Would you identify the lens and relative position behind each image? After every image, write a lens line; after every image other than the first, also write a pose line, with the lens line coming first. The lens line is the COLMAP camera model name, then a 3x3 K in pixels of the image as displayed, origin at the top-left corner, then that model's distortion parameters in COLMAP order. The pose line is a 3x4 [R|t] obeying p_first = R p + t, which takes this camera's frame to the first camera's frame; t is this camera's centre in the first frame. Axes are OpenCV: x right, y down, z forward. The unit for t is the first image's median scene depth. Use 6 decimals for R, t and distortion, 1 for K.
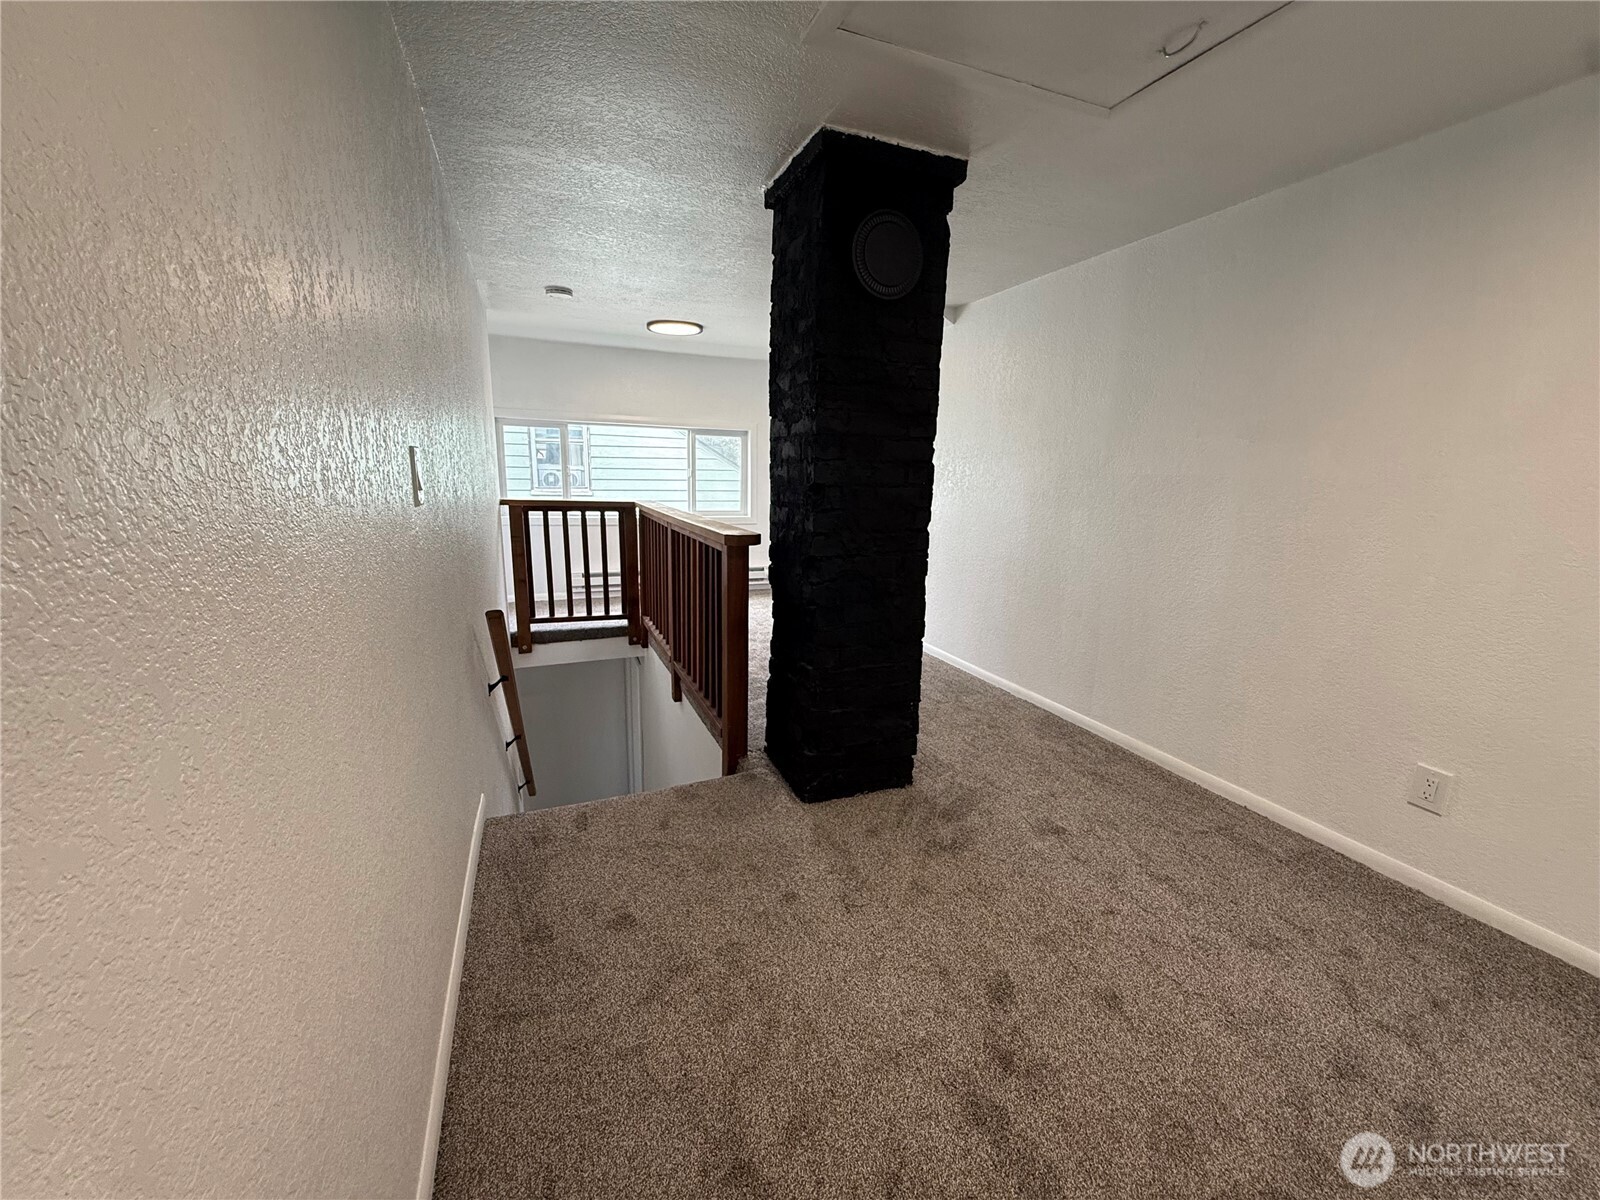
lens RADIAL K [[638.3, 0, 800.0], [0, 638.3, 600.0], [0, 0, 1]] dist [0.000357, 0.000286]
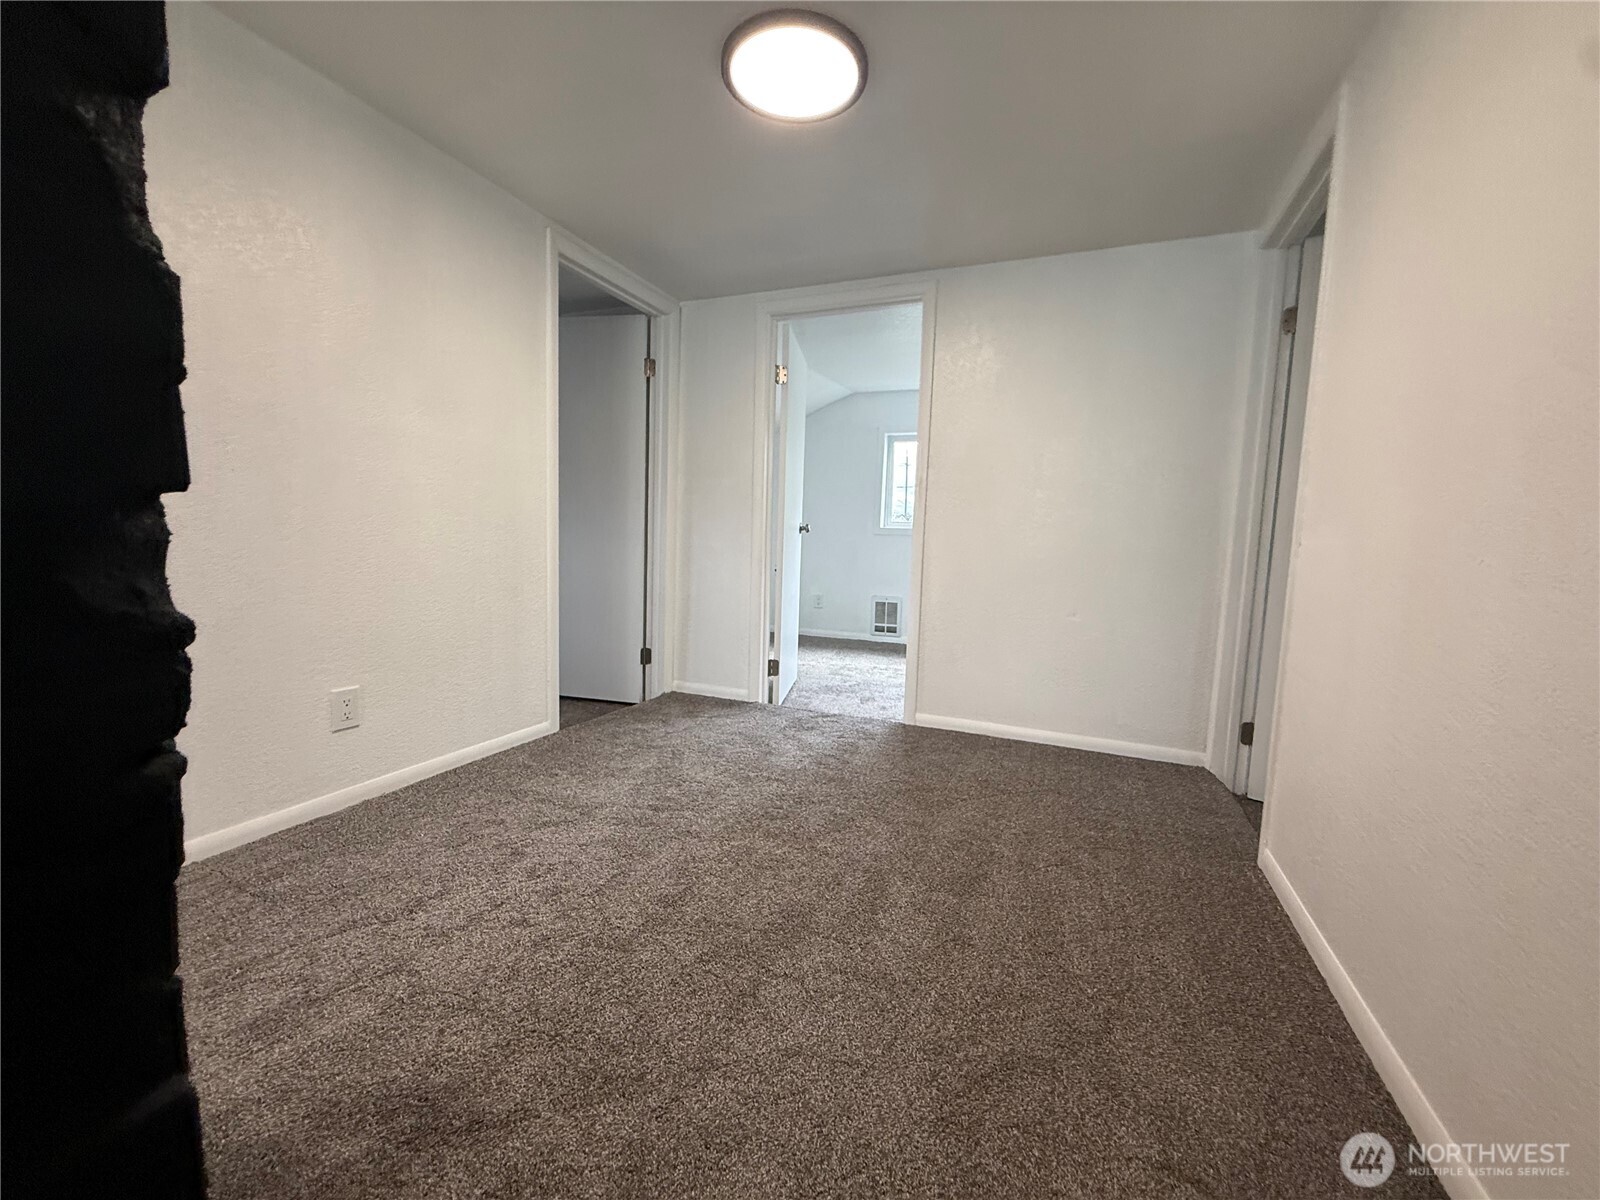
lens RADIAL K [[638.3, 0, 800.0], [0, 638.3, 600.0], [0, 0, 1]] dist [0.000357, 0.000286]
pose [[-0.700507, -0.113096, 0.704627, -0.271465], [0.096798, 0.963180, 0.250827, -0.071775], [-0.707050, 0.243913, -0.663767, 1.124681]]
